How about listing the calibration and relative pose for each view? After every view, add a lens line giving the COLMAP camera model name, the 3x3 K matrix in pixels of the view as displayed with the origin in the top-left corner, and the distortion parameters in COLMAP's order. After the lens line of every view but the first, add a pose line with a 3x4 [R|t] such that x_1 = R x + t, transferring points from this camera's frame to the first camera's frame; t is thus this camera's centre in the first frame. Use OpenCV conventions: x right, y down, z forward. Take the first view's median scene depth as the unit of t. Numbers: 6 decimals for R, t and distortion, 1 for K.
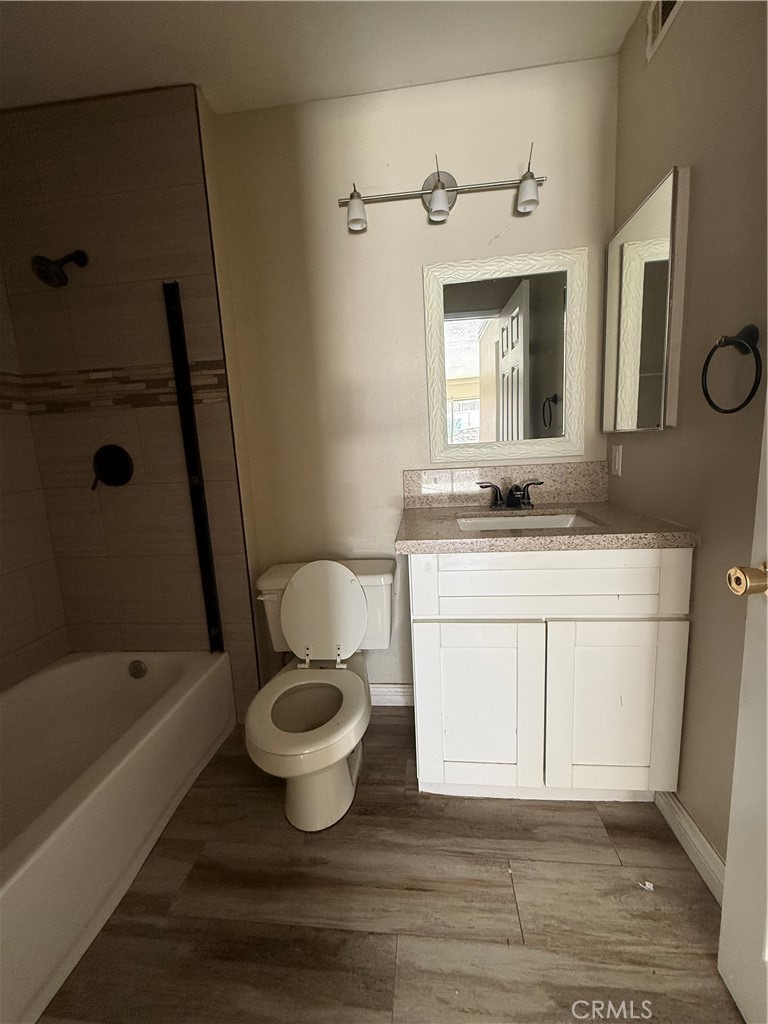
lens RADIAL K [[412.4, 0, 383.3], [0, 412.4, 506.9], [0, 0, 1]] dist [0.012463, 0.000338]
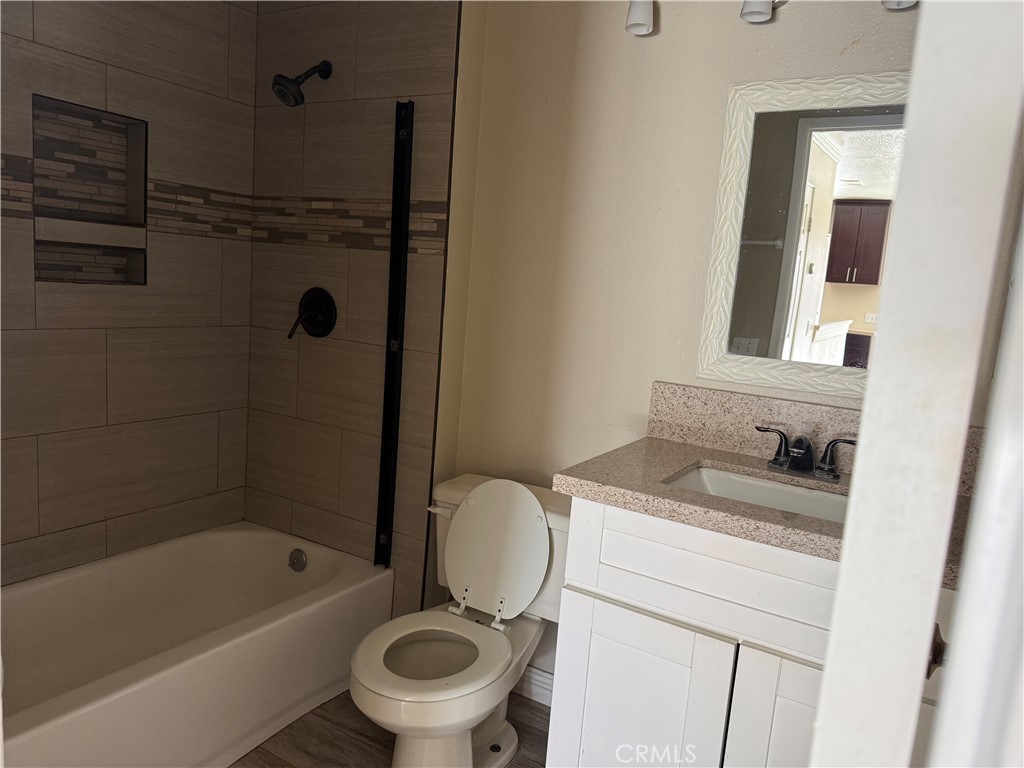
lens RADIAL K [[732.5, 0, 514.5], [0, 732.5, 387.4], [0, 0, 1]] dist [0.230922, -0.445860]
pose [[0.895448, 0.185503, -0.404675, 0.358486], [-0.189972, 0.981347, 0.029487, -0.074193], [0.402596, 0.050473, 0.913985, -0.216524]]
